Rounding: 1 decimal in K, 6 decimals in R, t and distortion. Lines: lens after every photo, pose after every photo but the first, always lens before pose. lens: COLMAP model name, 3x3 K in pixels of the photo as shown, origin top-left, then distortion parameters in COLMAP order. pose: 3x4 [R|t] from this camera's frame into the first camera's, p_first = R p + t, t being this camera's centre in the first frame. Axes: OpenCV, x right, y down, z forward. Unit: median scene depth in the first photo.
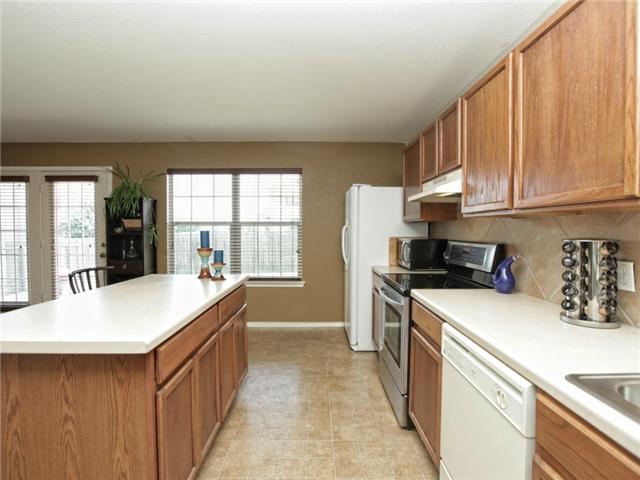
lens RADIAL K [[329.8, 0, 318.7], [0, 329.8, 240.1], [0, 0, 1]] dist [-0.062876, 0.028334]
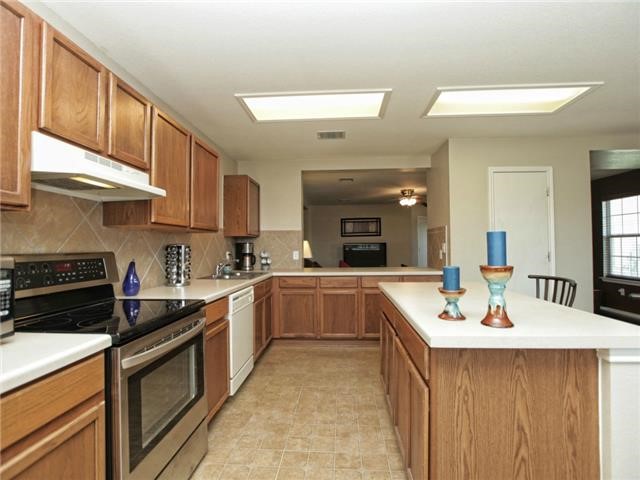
lens RADIAL K [[329.8, 0, 318.7], [0, 329.8, 240.1], [0, 0, 1]] dist [-0.062876, 0.028334]
pose [[-0.996577, 0.008003, 0.082279, -0.072861], [0.009063, 0.999881, 0.012516, -0.015505], [-0.082169, 0.013219, -0.996531, 0.971823]]
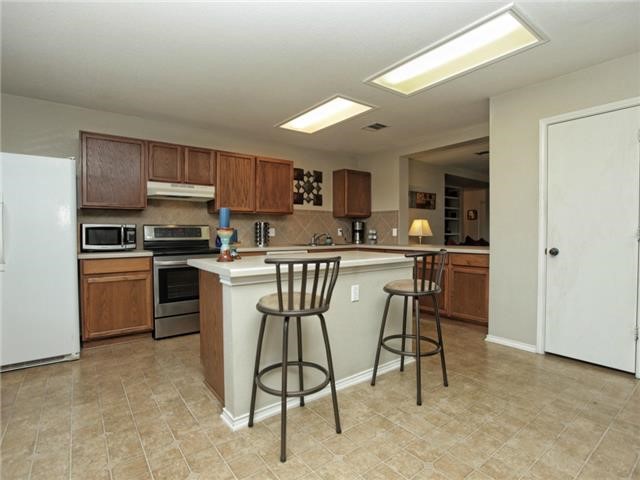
lens RADIAL K [[329.8, 0, 318.7], [0, 329.8, 240.1], [0, 0, 1]] dist [-0.062876, 0.028334]
pose [[-0.589154, -0.020984, 0.807748, -0.777348], [0.026152, 0.998644, 0.045018, 0.015988], [-0.807597, 0.047646, -0.587807, 0.843392]]
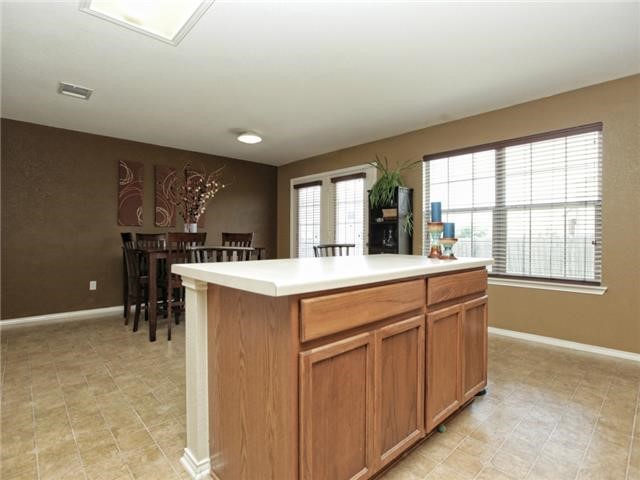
lens RADIAL K [[329.8, 0, 318.7], [0, 329.8, 240.1], [0, 0, 1]] dist [-0.062876, 0.028334]
pose [[0.673797, 0.005179, -0.738898, 0.046528], [-0.023104, 0.999634, -0.014061, 0.056949], [0.738555, 0.026545, 0.673670, 0.133473]]
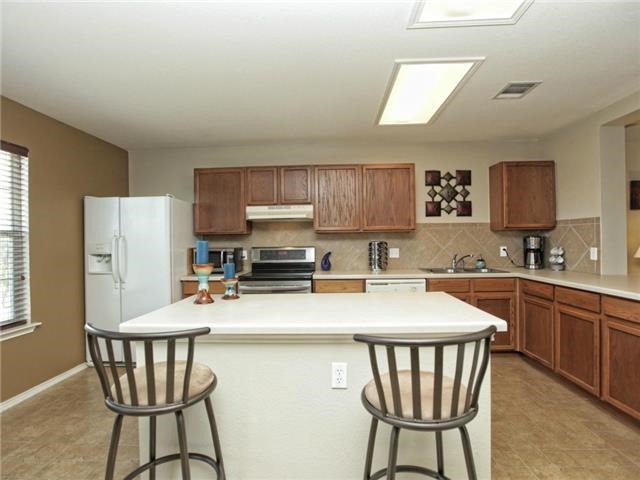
lens RADIAL K [[329.8, 0, 318.7], [0, 329.8, 240.1], [0, 0, 1]] dist [-0.062876, 0.028334]
pose [[0.059429, 0.000297, 0.998233, -0.699249], [0.045745, 0.998949, -0.003020, -0.009225], [-0.997184, 0.045844, 0.059352, 0.436987]]
